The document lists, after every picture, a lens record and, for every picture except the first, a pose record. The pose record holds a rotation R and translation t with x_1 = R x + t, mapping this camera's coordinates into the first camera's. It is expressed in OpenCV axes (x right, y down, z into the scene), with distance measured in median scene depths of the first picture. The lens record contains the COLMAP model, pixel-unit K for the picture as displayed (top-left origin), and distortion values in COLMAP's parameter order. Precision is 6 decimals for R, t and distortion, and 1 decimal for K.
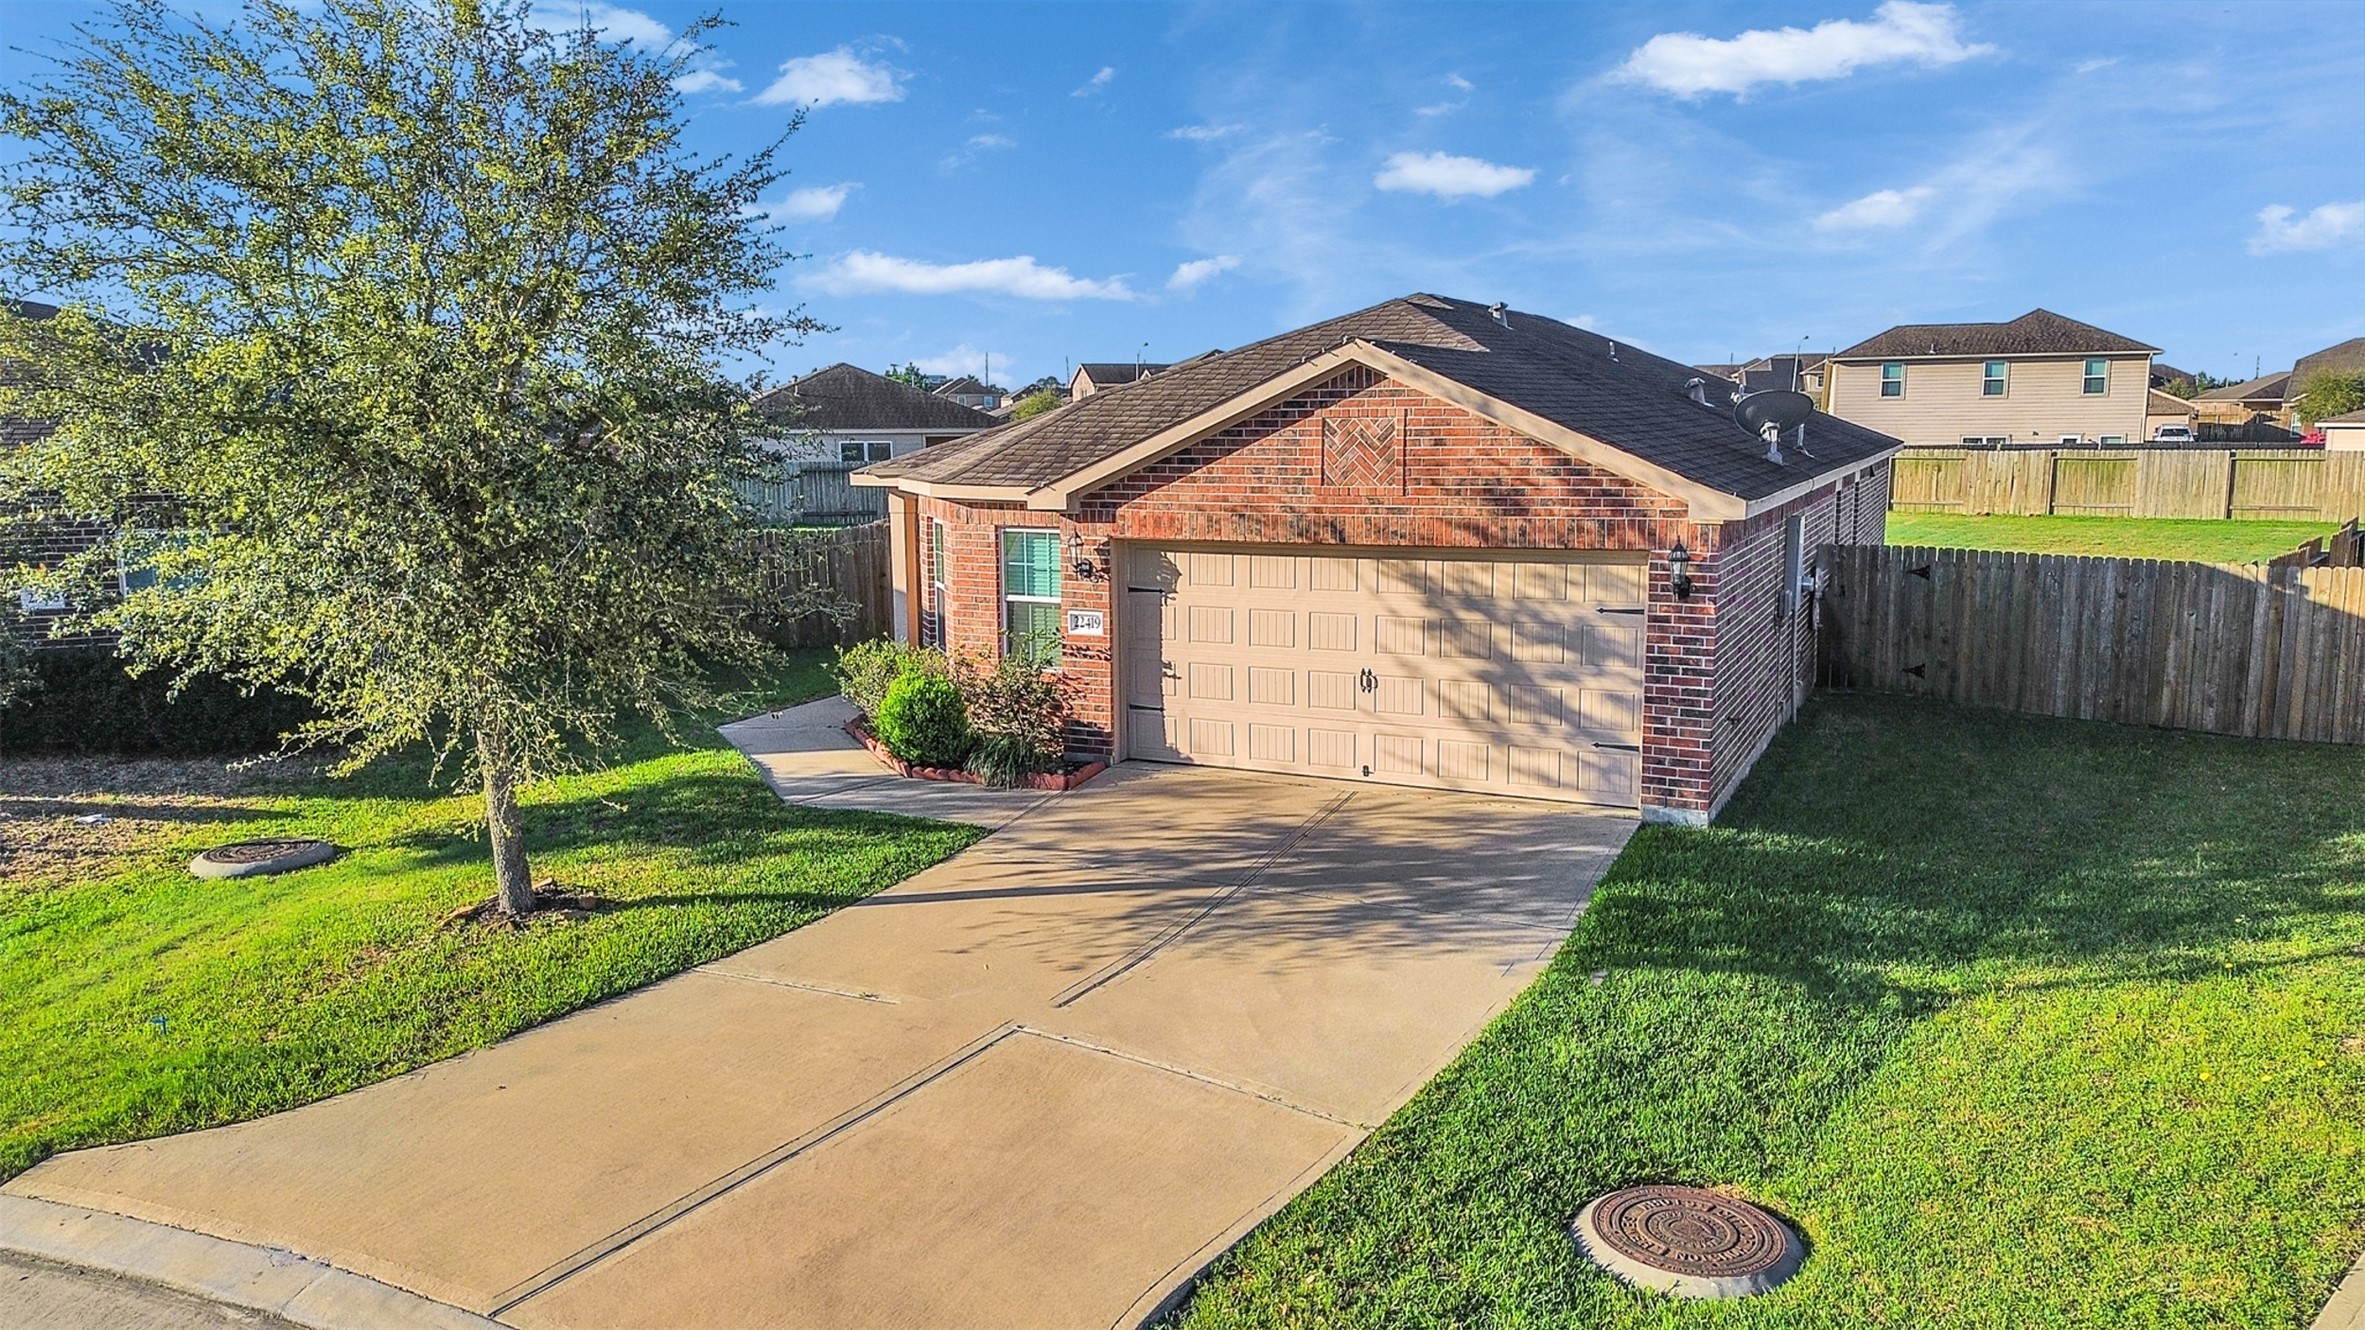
lens RADIAL K [[1724.4, 0, 1182.5], [0, 1724.4, 665.0], [0, 0, 1]] dist [0.005504, 0.001935]
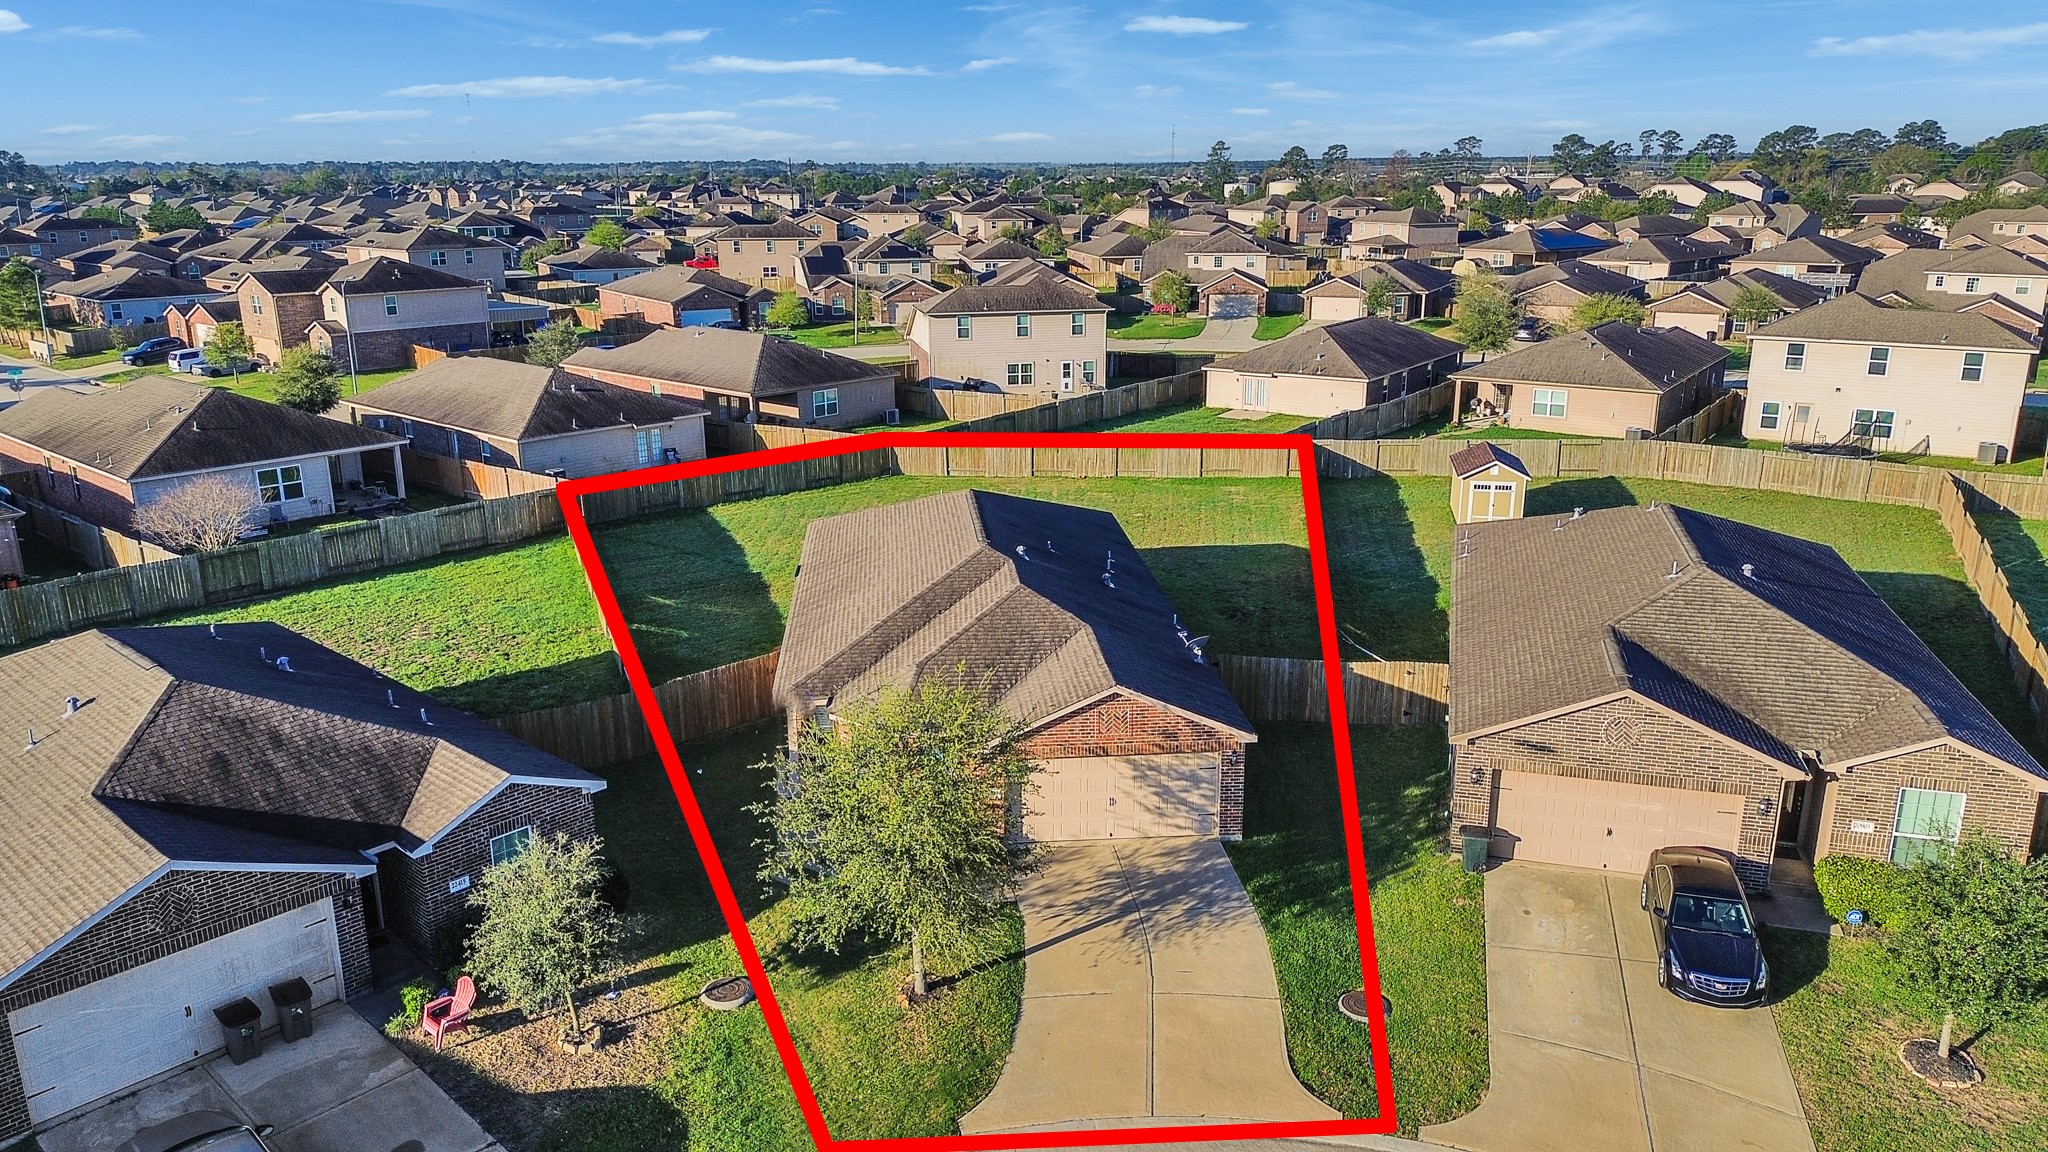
lens RADIAL K [[1465.7, 0, 1024.0], [0, 1465.7, 576.0], [0, 0, 1]] dist [0.061835, -0.000975]
pose [[0.854819, -0.133555, 0.501446, -1.107185], [0.063263, 0.985927, 0.154746, -0.698064], [-0.515056, -0.100557, 0.851238, -0.803386]]
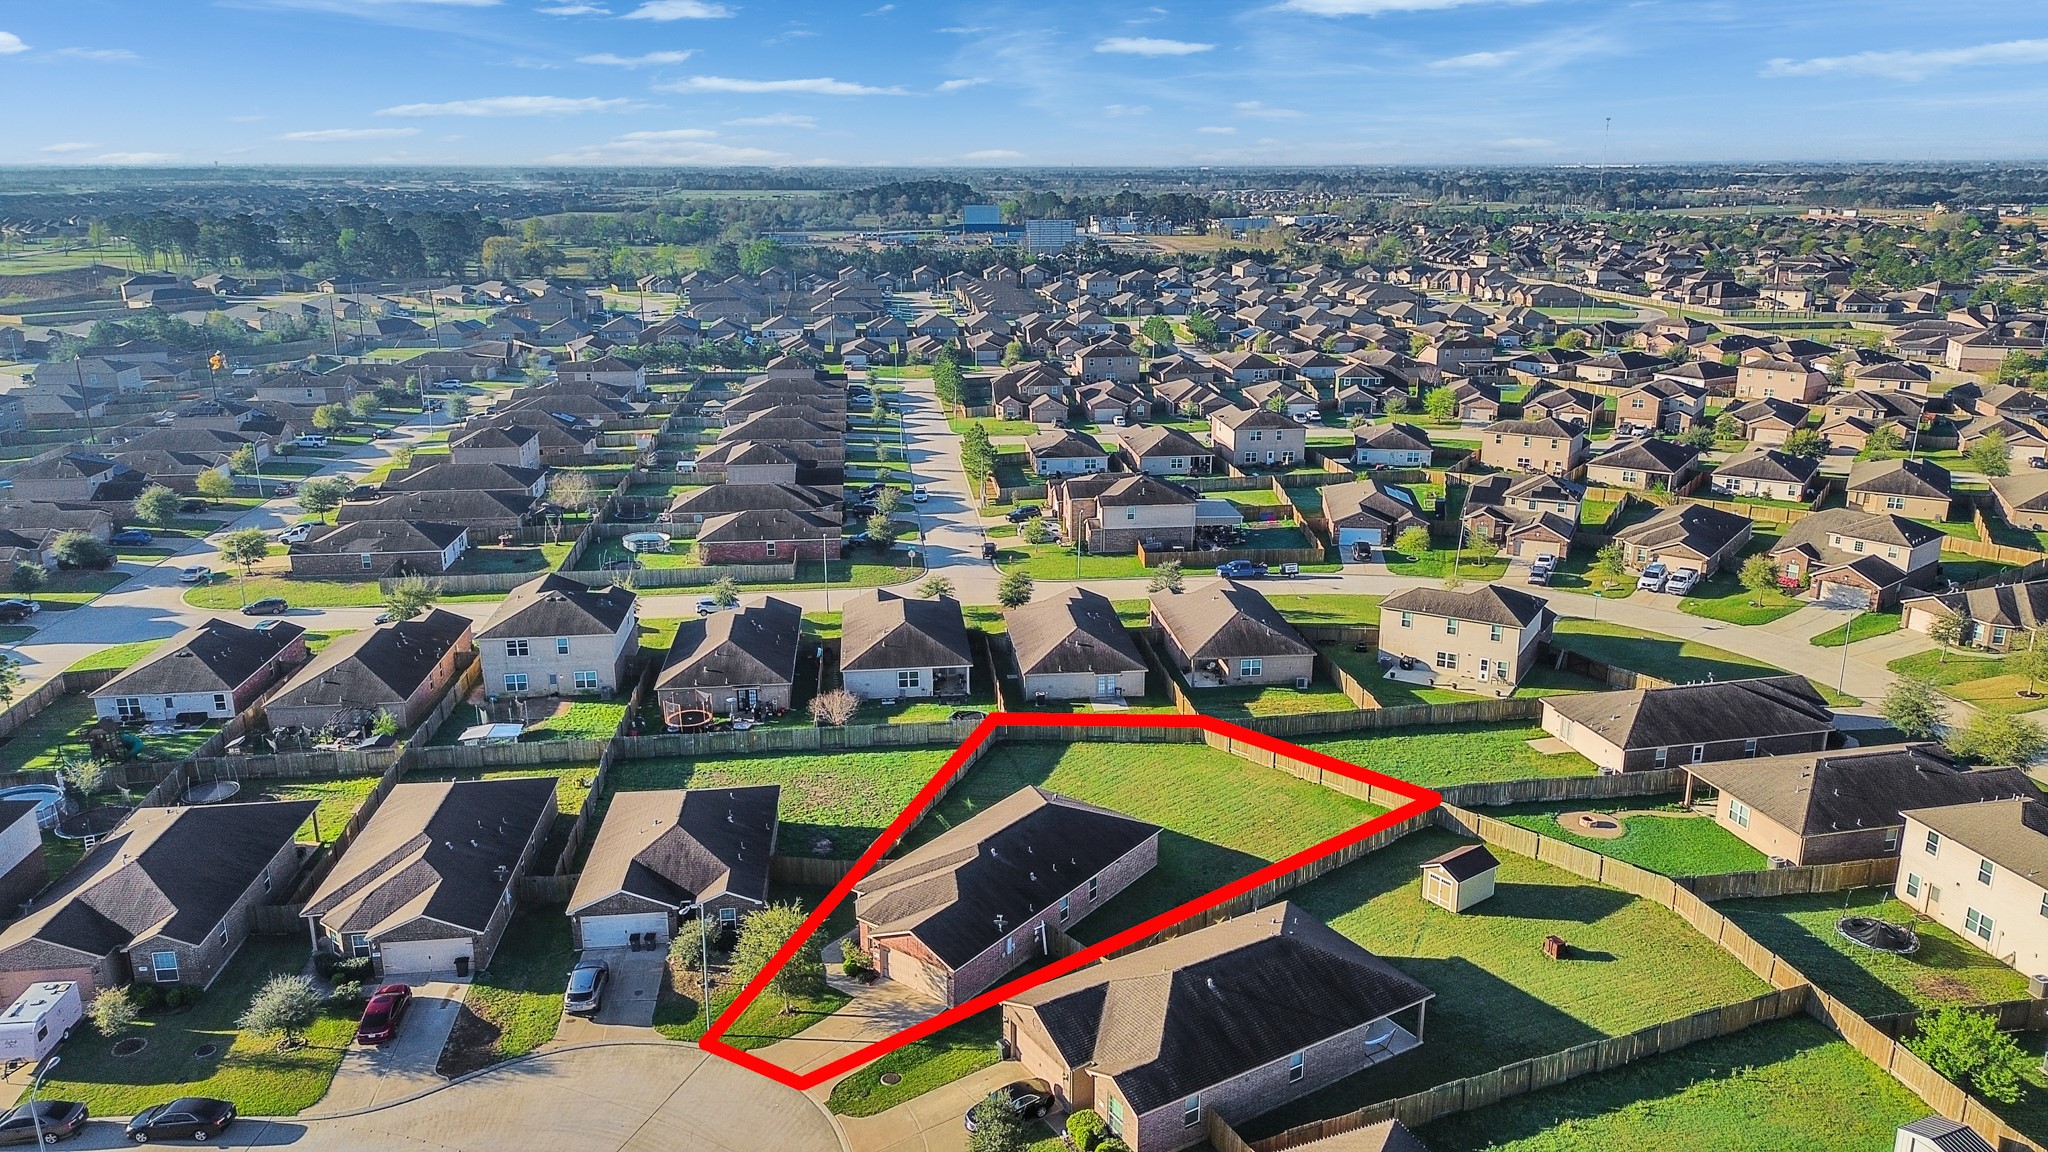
lens RADIAL K [[1465.7, 0, 1024.0], [0, 1465.7, 576.0], [0, 0, 1]] dist [0.061835, -0.000975]
pose [[0.981500, 0.064191, -0.180379, 1.311563], [-0.035894, 0.987109, 0.155972, -2.317526], [0.188065, -0.146612, 0.971152, -3.992975]]
